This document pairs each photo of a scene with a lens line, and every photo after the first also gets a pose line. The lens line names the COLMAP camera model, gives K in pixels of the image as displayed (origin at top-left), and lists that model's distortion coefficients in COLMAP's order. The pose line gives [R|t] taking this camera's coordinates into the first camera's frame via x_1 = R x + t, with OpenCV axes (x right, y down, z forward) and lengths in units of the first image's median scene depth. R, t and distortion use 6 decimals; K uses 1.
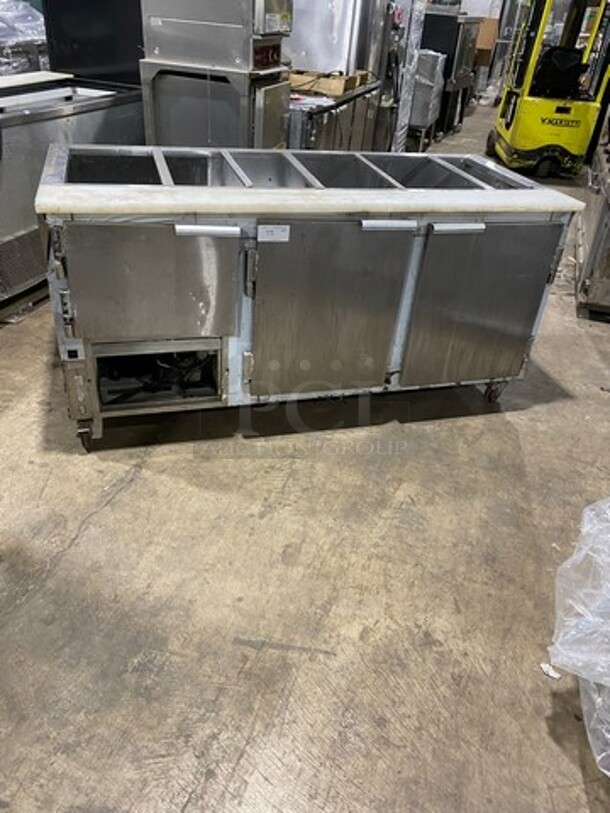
lens RADIAL K [[611.3, 0, 307.6], [0, 611.3, 403.6], [0, 0, 1]] dist [0.000085, 0.003395]
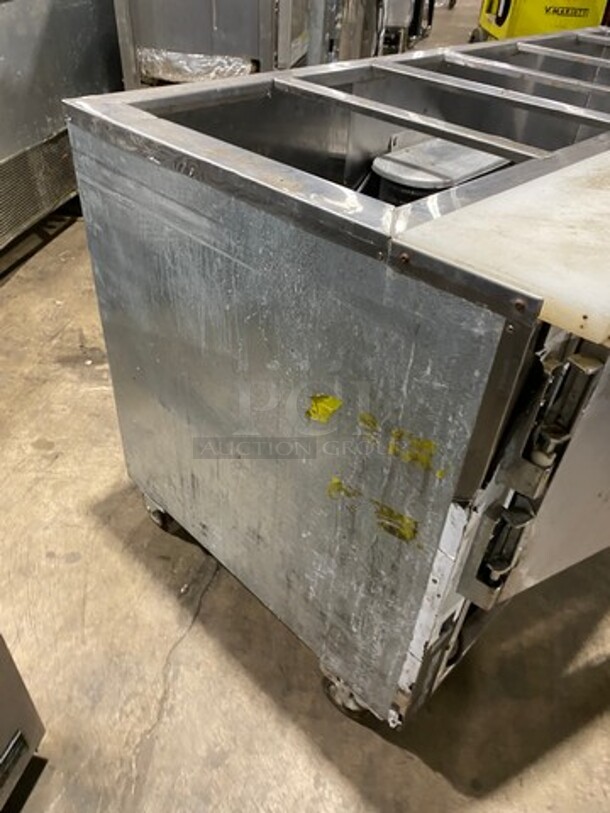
lens RADIAL K [[611.3, 0, 304.7], [0, 611.3, 411.2], [0, 0, 1]] dist [0.000085, 0.003395]
pose [[0.991709, -0.099436, 0.081396, -0.231657], [0.090141, 0.989741, 0.110848, -0.097351], [-0.091583, -0.102592, 0.990499, 0.371801]]
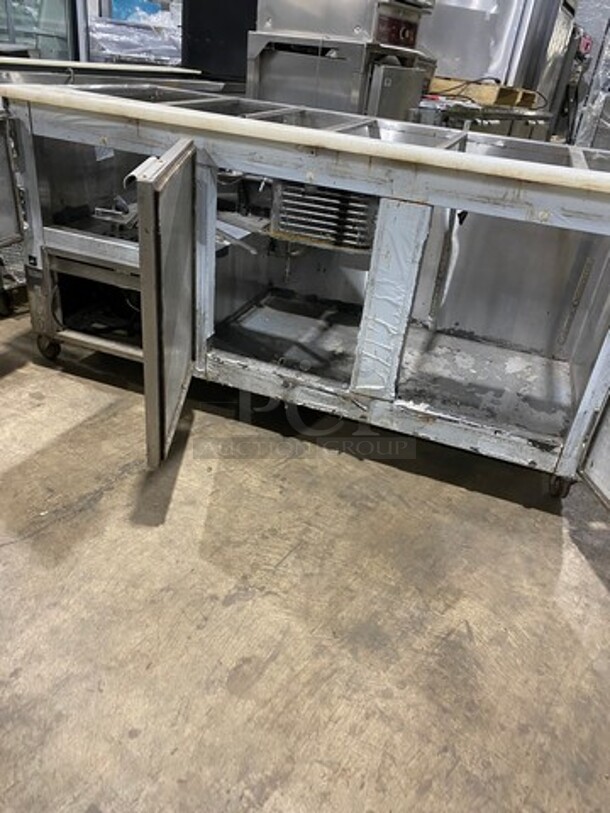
lens RADIAL K [[611.3, 0, 303.3], [0, 611.3, 406.1], [0, 0, 1]] dist [0.000085, 0.003395]
pose [[0.959849, 0.161912, -0.229074, 0.115132], [-0.182504, 0.980593, -0.071619, 0.007258], [0.213033, 0.110550, 0.970771, 0.327631]]
